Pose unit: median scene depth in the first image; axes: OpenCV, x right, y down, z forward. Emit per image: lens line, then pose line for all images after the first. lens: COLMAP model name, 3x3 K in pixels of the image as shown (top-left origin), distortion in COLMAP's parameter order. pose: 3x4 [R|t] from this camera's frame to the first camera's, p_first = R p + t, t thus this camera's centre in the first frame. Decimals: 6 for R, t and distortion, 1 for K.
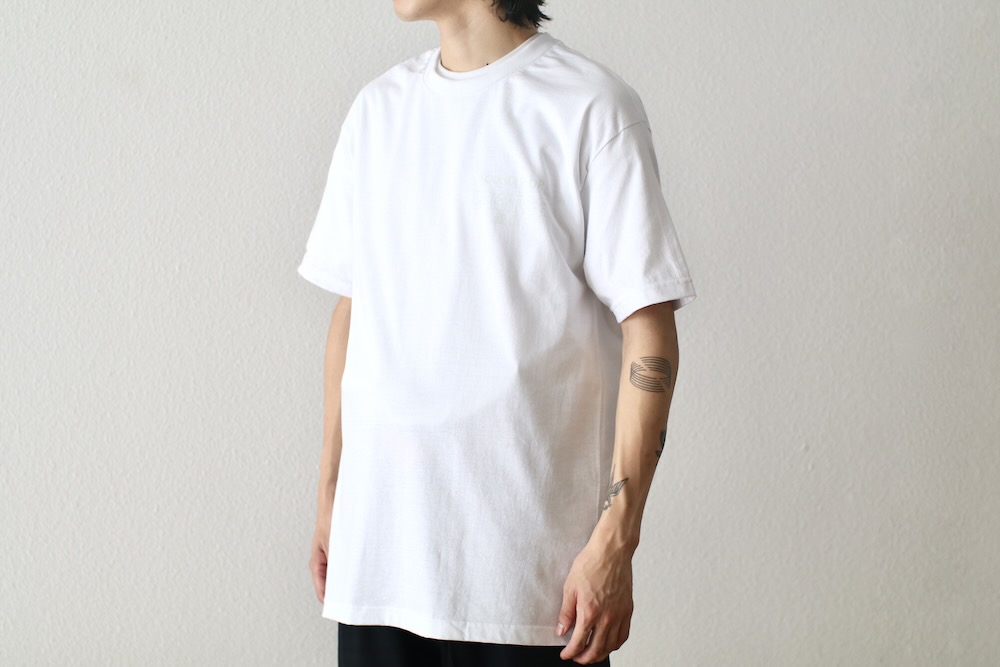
lens RADIAL K [[2480.2, 0, 497.6], [0, 2480.2, 330.9], [0, 0, 1]] dist [-0.124033, 0.000000]
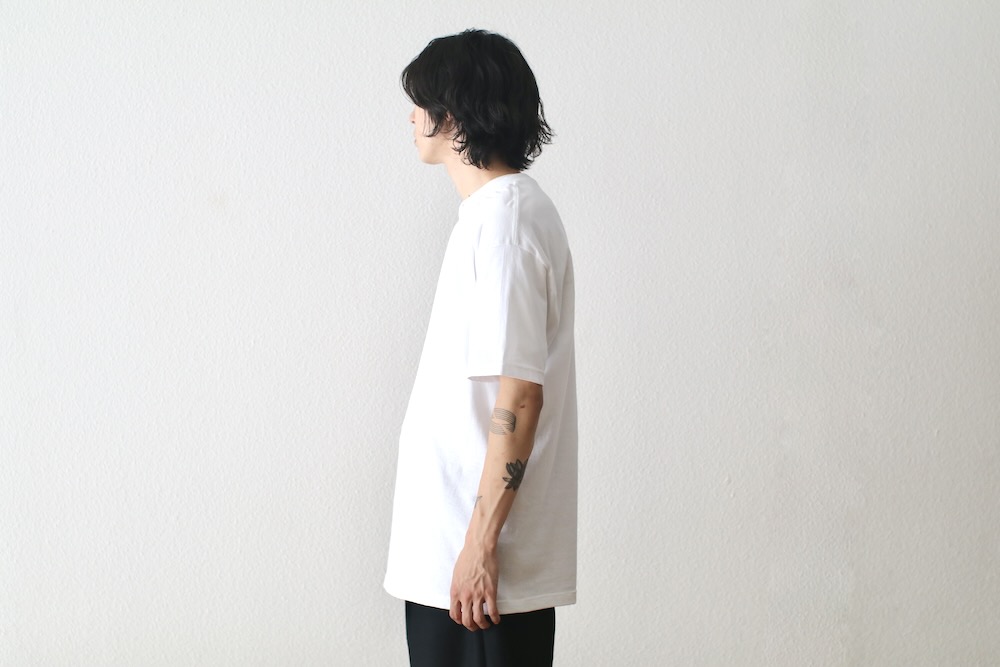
lens RADIAL K [[2480.2, 0, 503.4], [0, 2480.2, 325.4], [0, 0, 1]] dist [-0.124033, 0.000000]
pose [[0.996781, 0.000685, -0.080175, 0.113824], [-0.004186, 0.999044, -0.043505, 0.023376], [0.080068, 0.043700, 0.995831, -0.328340]]
